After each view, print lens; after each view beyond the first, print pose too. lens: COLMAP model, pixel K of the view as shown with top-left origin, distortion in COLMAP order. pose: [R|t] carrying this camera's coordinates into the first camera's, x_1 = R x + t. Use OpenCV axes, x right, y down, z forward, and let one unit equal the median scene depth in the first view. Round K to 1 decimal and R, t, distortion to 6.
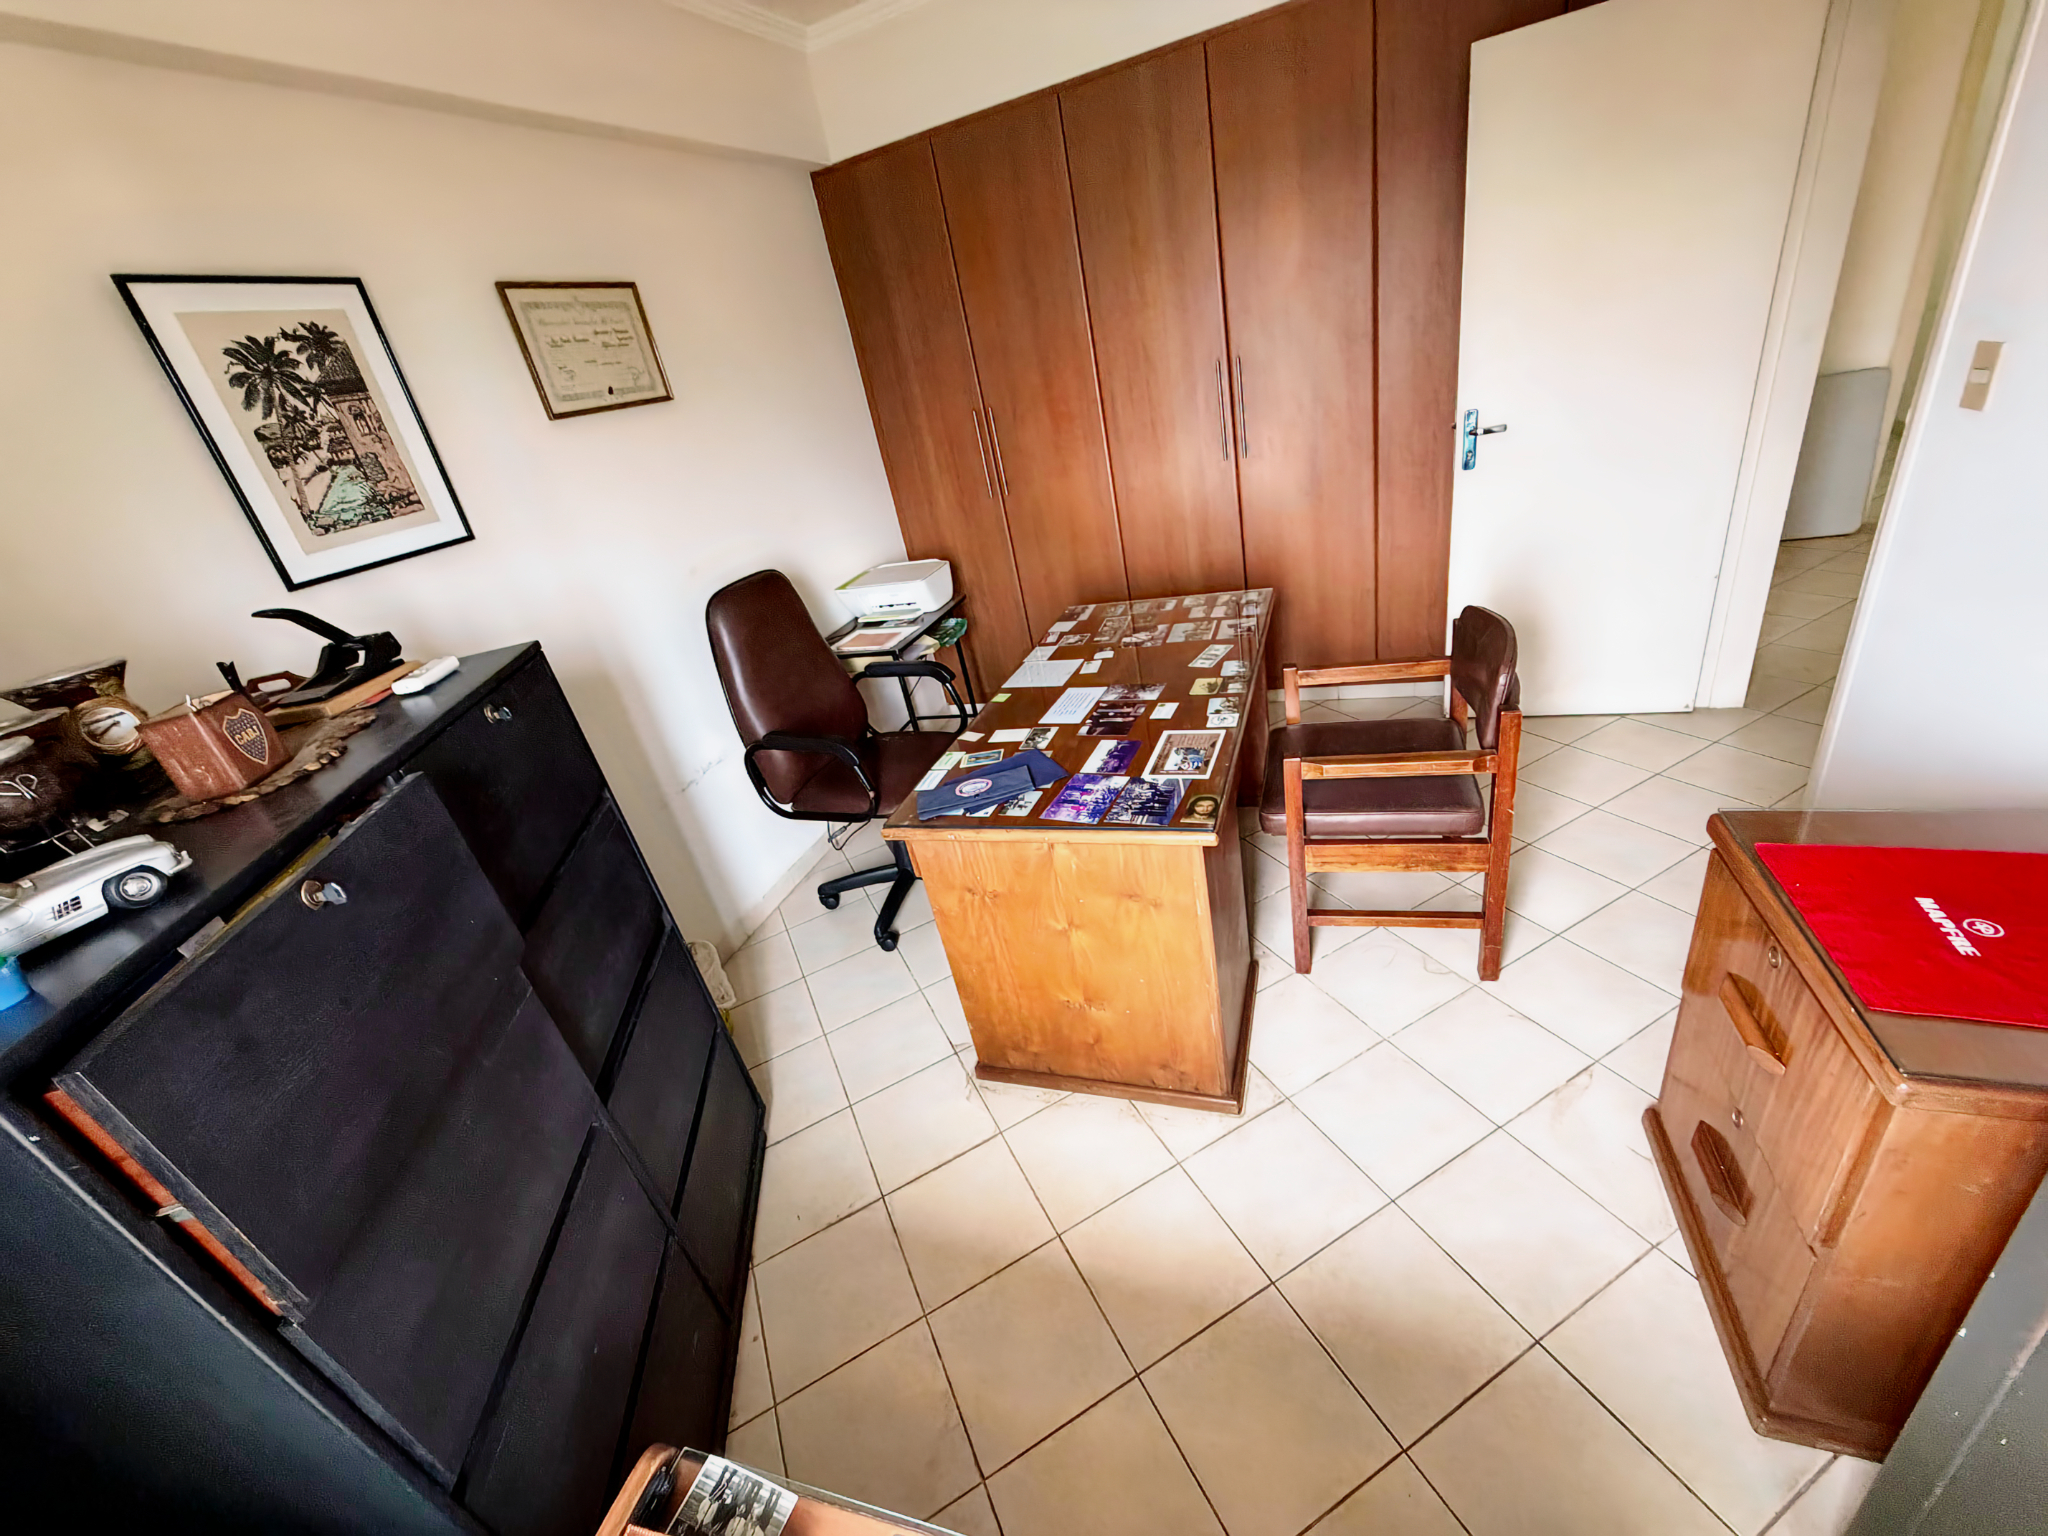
lens RADIAL K [[819.8, 0, 1021.3], [0, 819.8, 773.6], [0, 0, 1]] dist [0.000698, 0.000044]
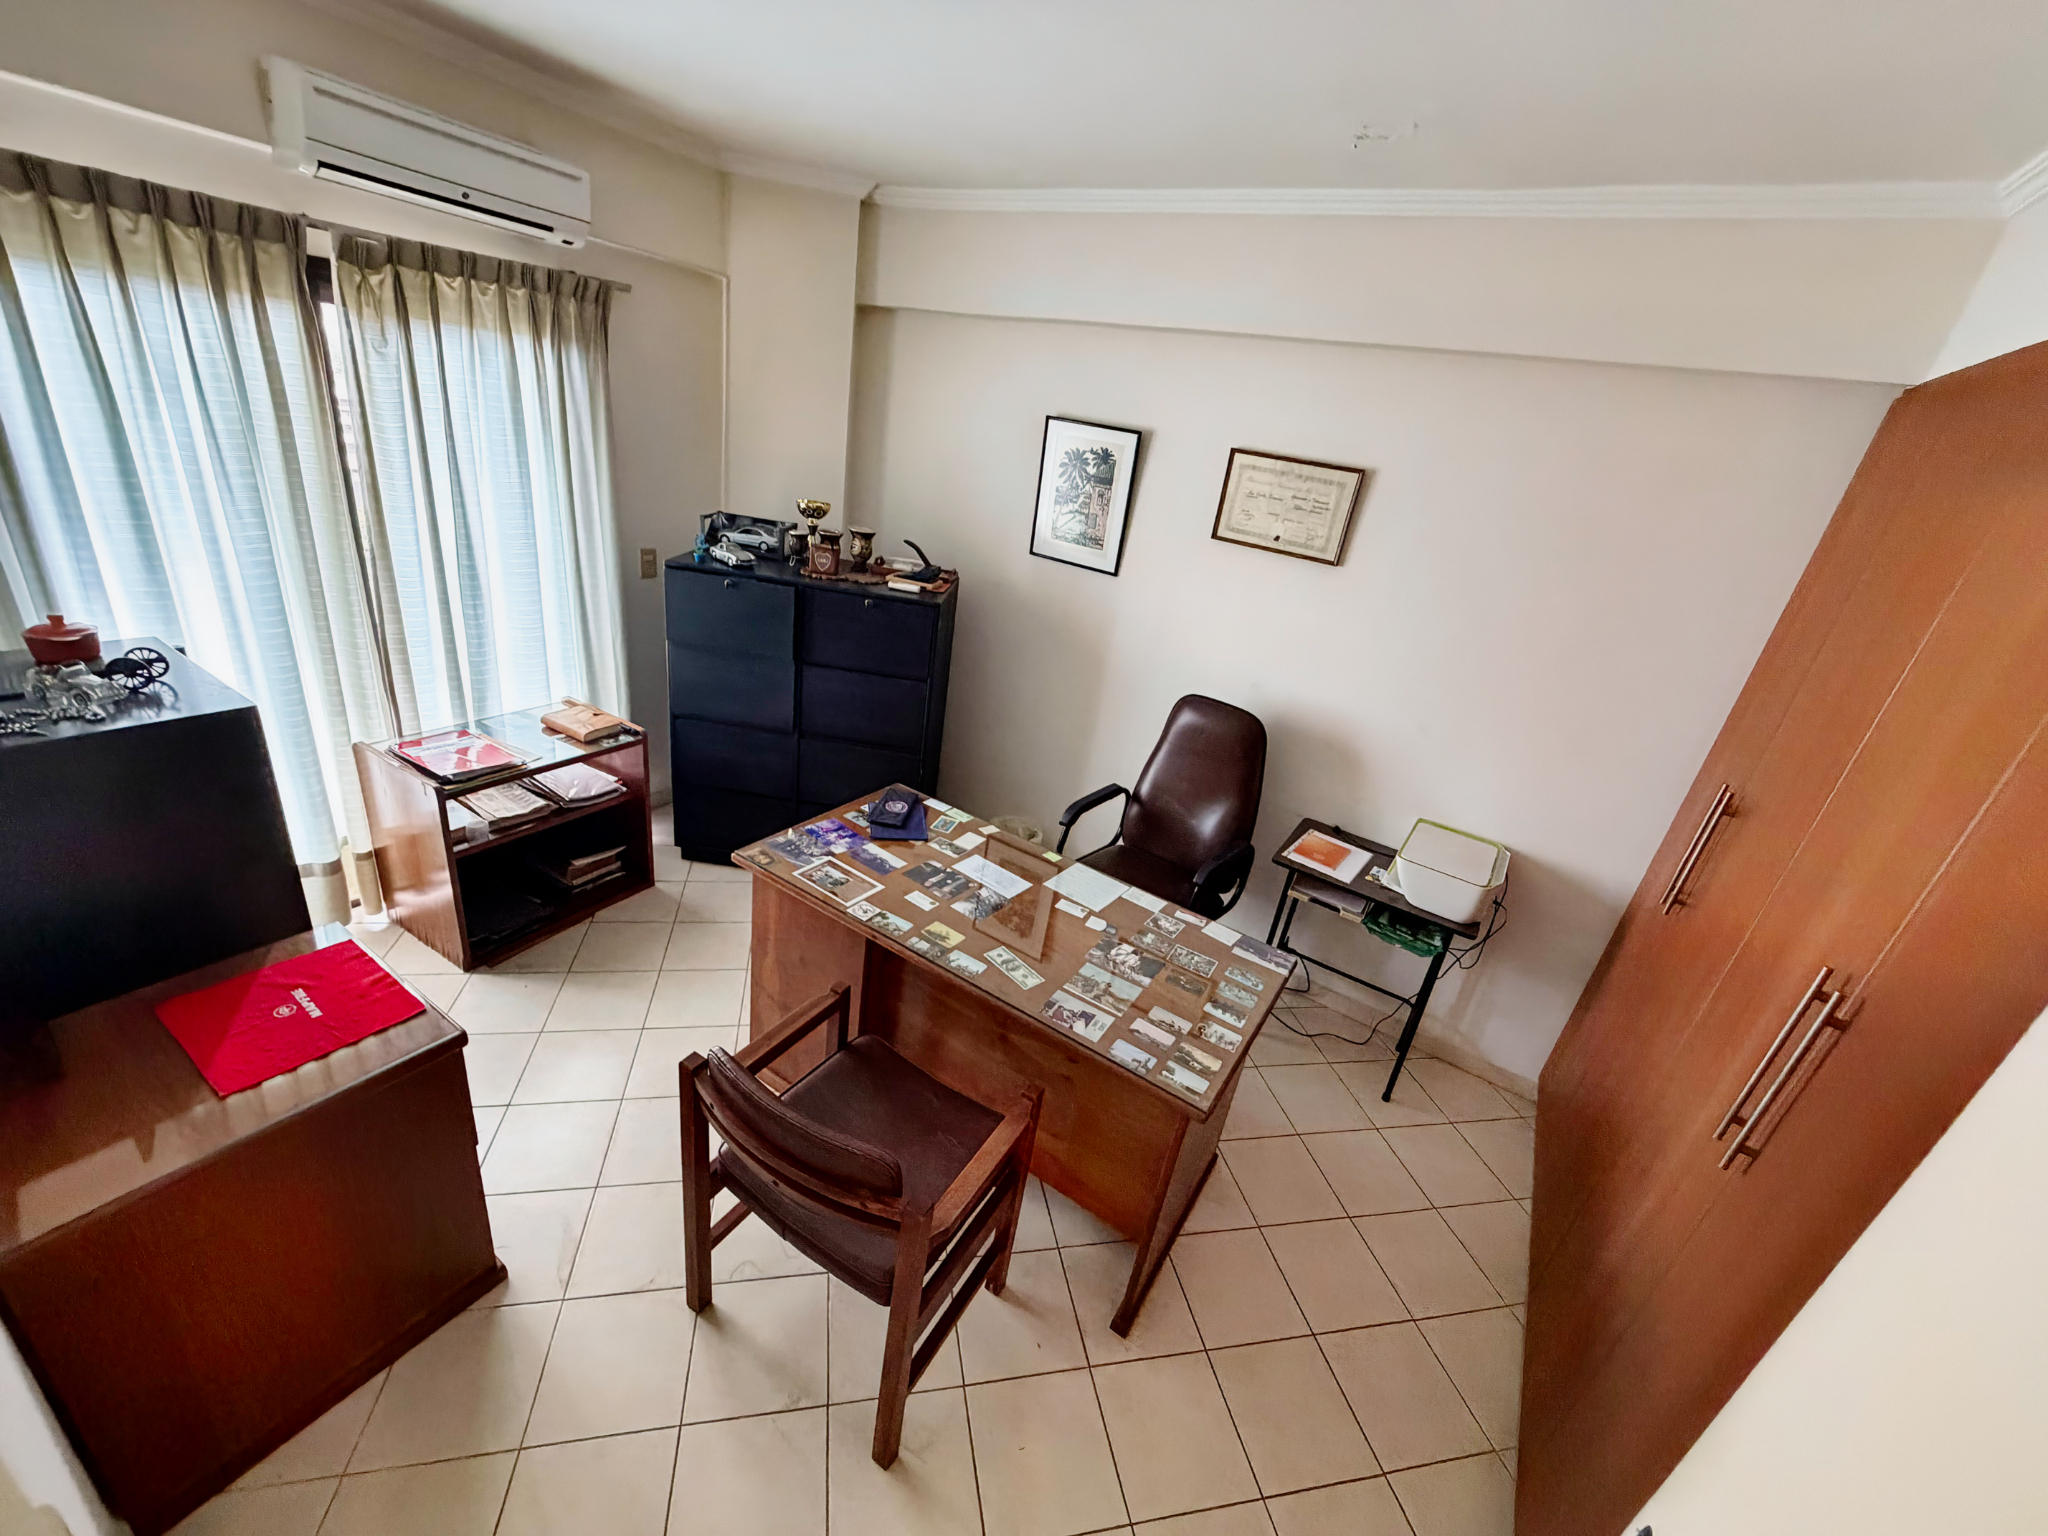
lens RADIAL K [[819.8, 0, 1021.3], [0, 819.8, 773.6], [0, 0, 1]] dist [0.000698, 0.000044]
pose [[-0.256971, 0.530400, -0.807863, 0.890827], [-0.524943, 0.625255, 0.577487, -0.844928], [0.811419, 0.572480, 0.117758, 0.823393]]
